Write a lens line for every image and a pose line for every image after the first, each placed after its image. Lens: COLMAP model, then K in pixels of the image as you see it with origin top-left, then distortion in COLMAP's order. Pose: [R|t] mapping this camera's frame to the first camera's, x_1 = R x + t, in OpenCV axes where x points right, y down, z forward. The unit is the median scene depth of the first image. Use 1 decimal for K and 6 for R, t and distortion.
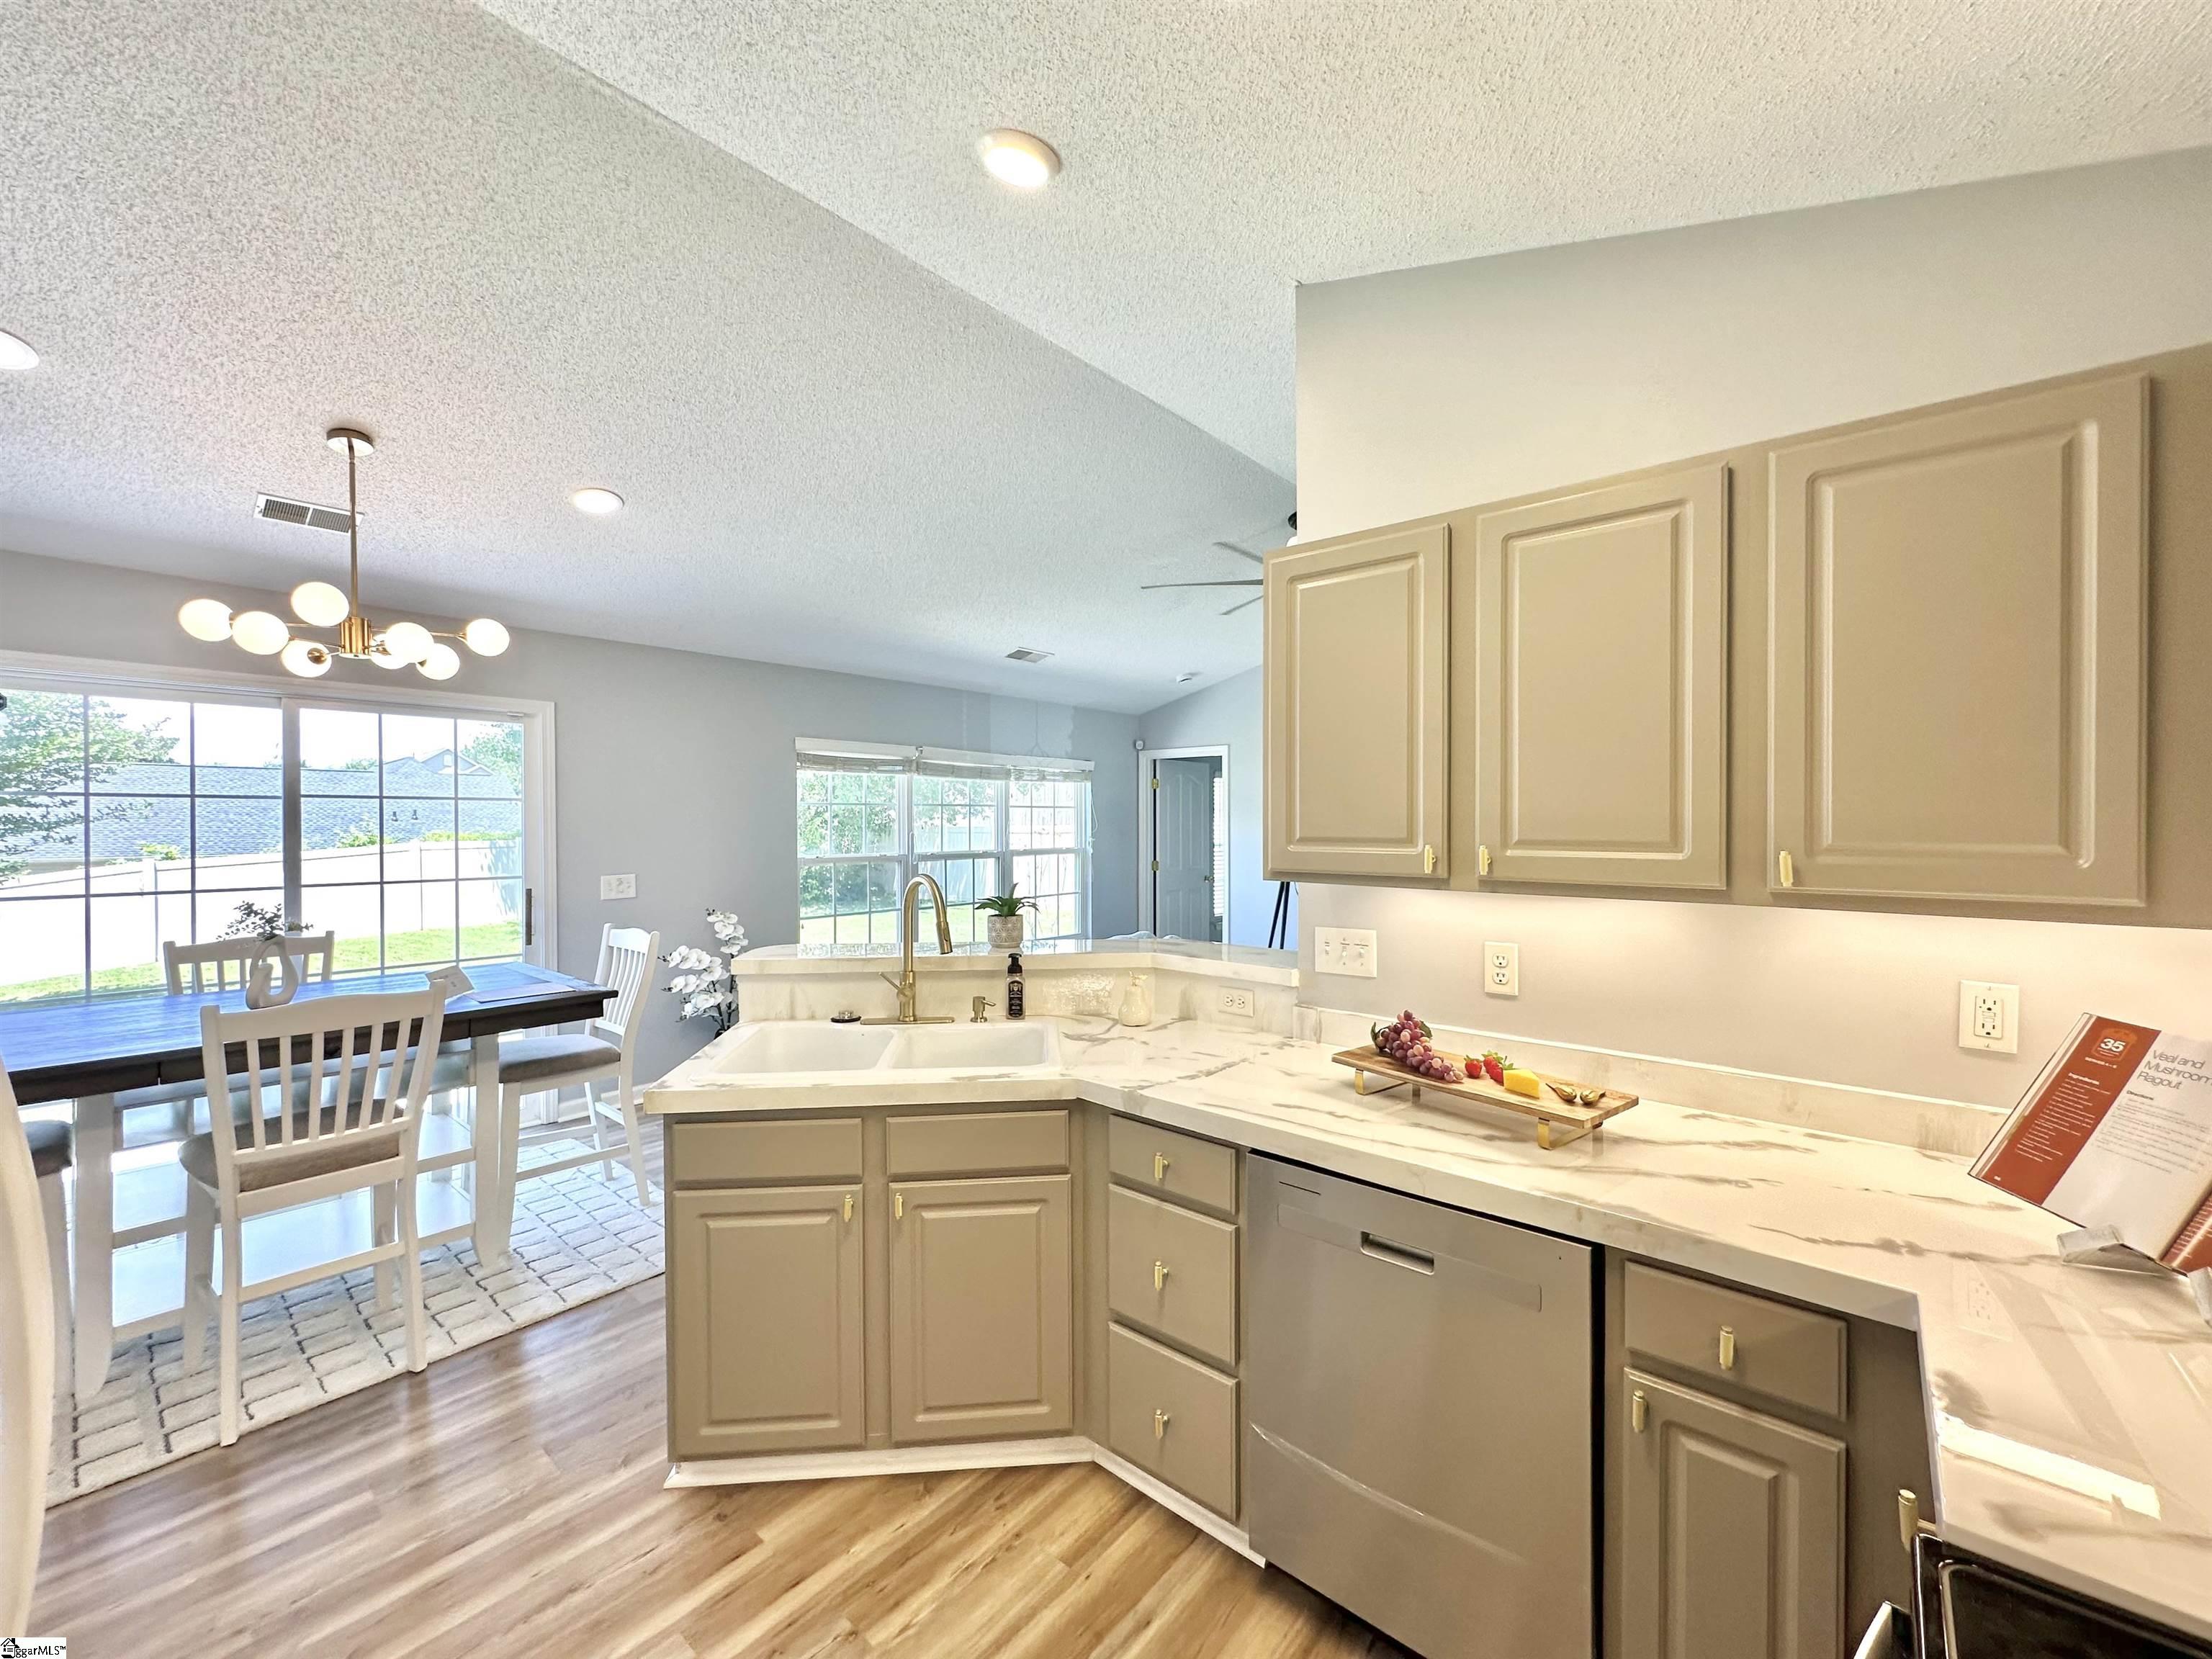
lens RADIAL K [[885.1, 0, 1102.6], [0, 885.1, 831.2], [0, 0, 1]] dist [-0.003686, 0.000761]
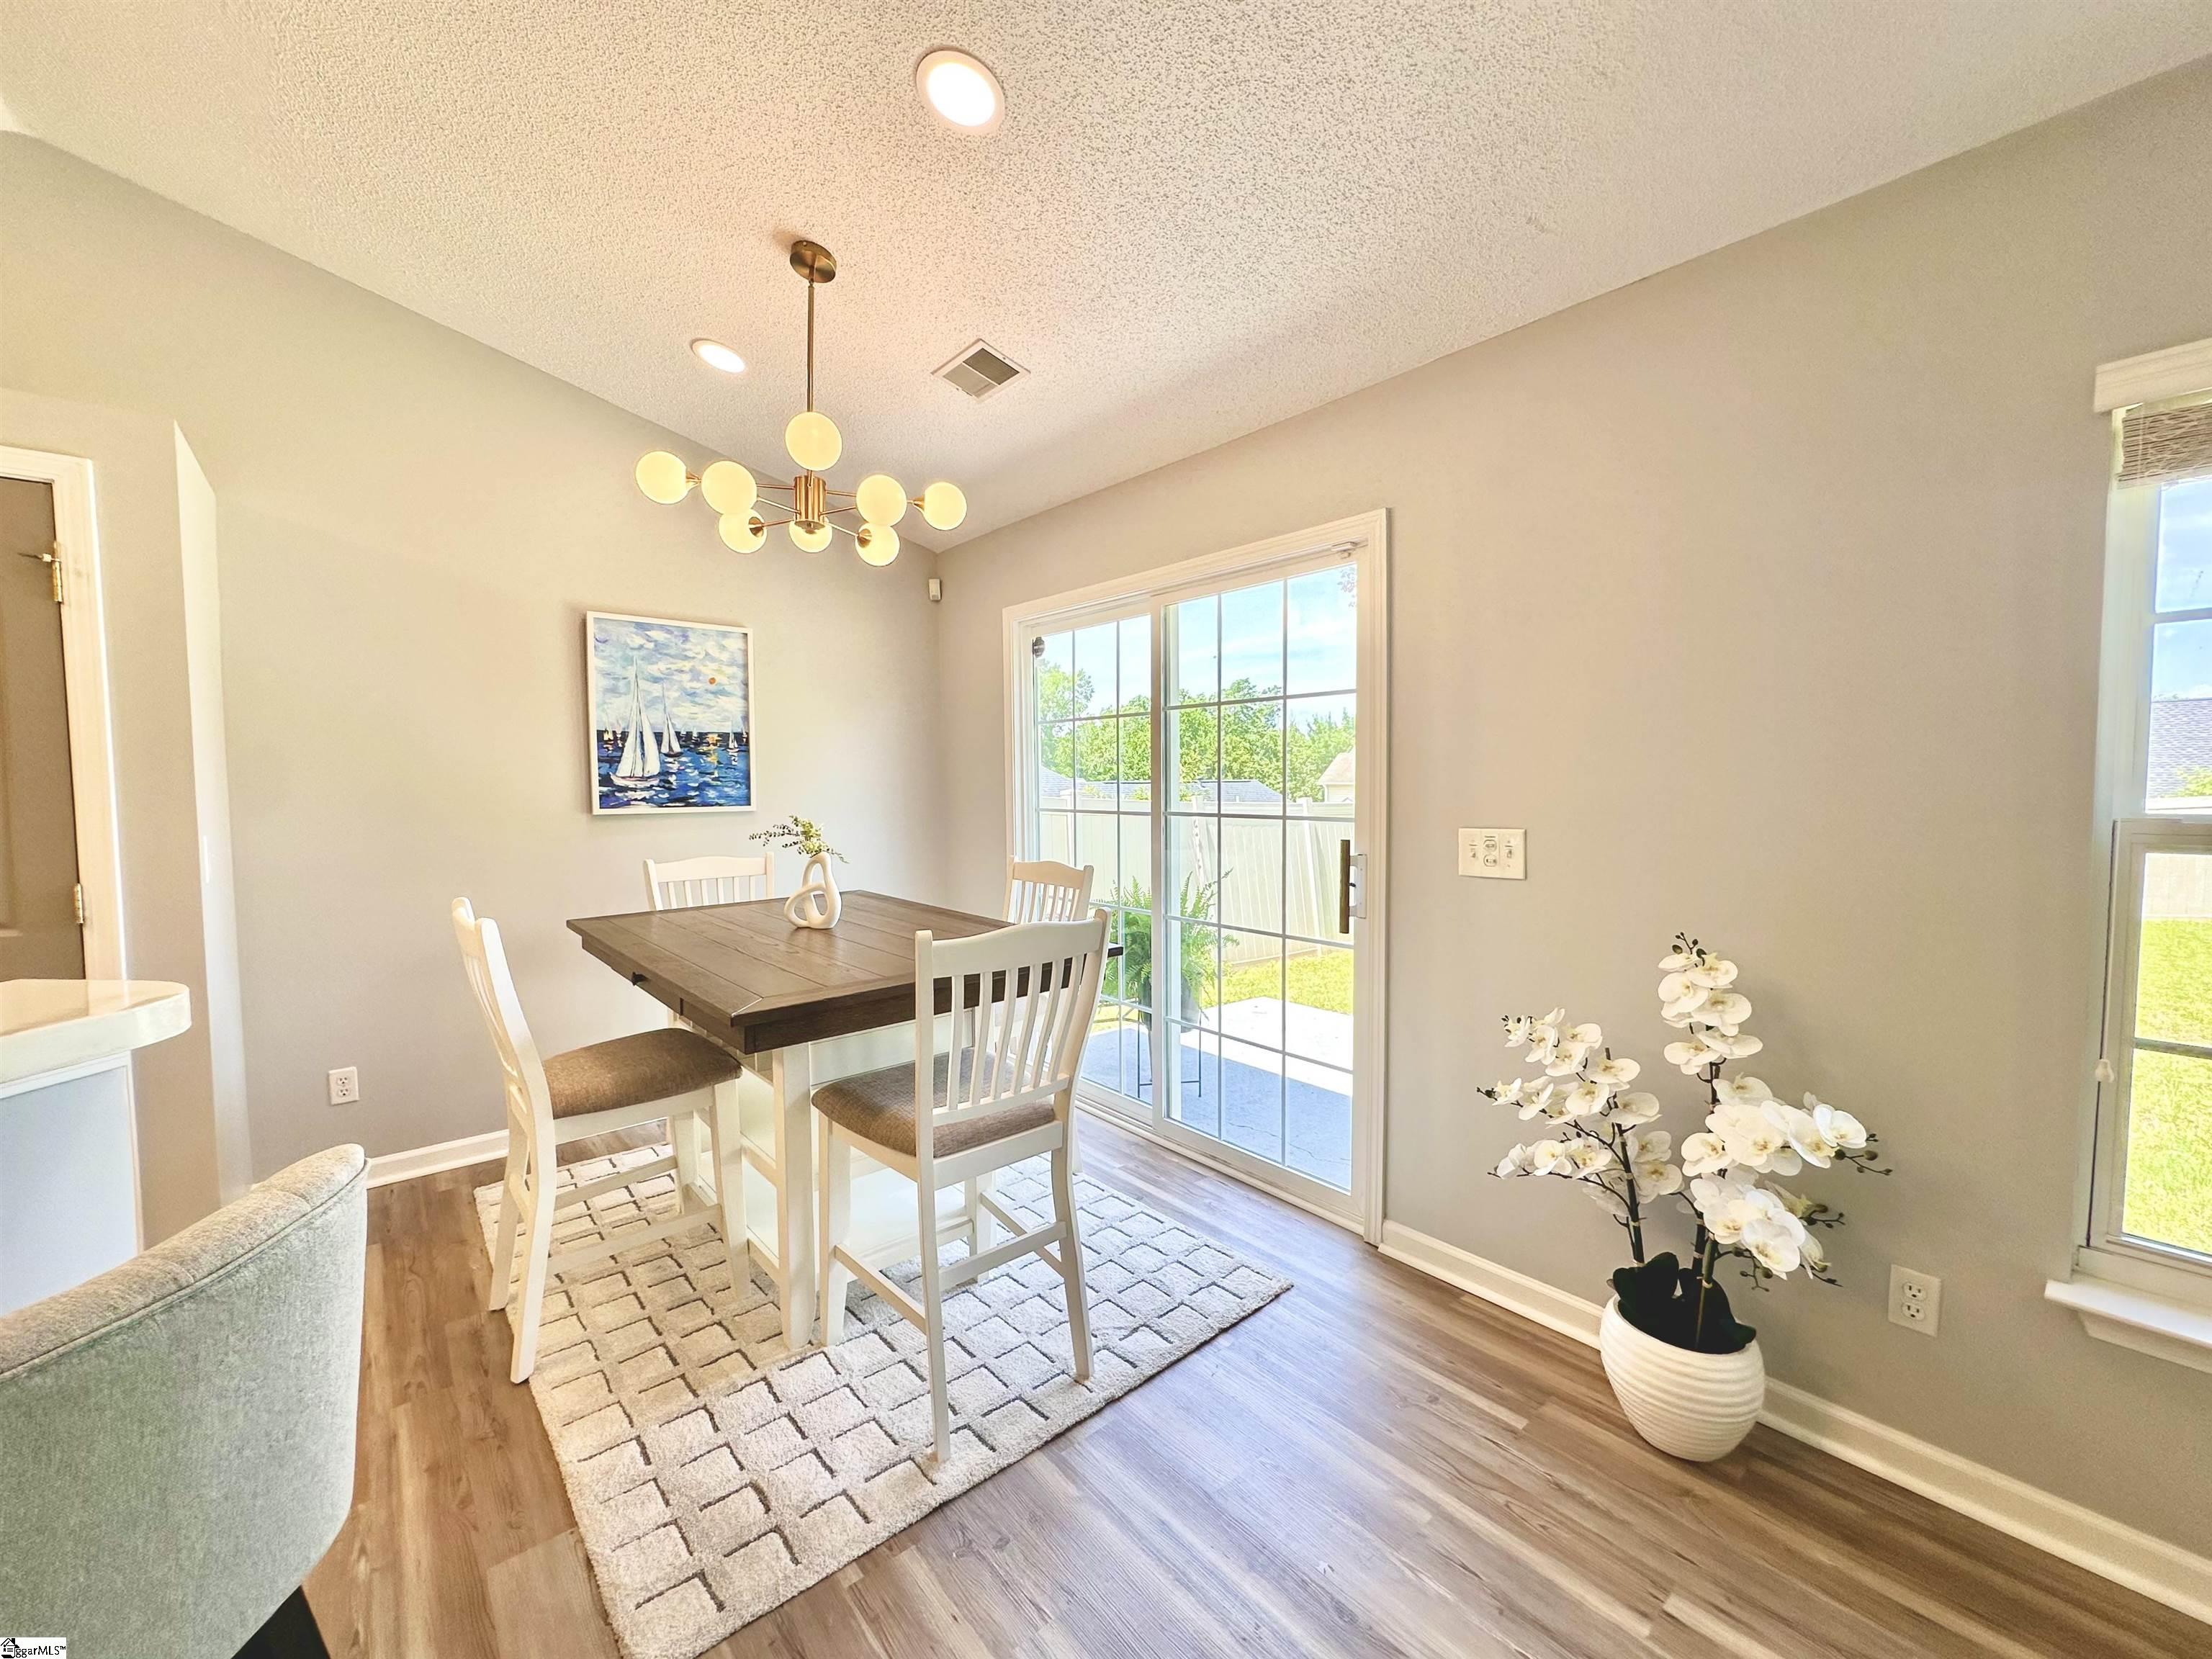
lens RADIAL K [[885.1, 0, 1106.9], [0, 885.1, 828.1], [0, 0, 1]] dist [-0.003686, 0.000761]
pose [[-0.148722, 0.057954, -0.987179, -0.075688], [-0.002488, 0.998256, 0.058979, 0.044806], [0.988876, 0.011228, -0.148319, 1.864897]]
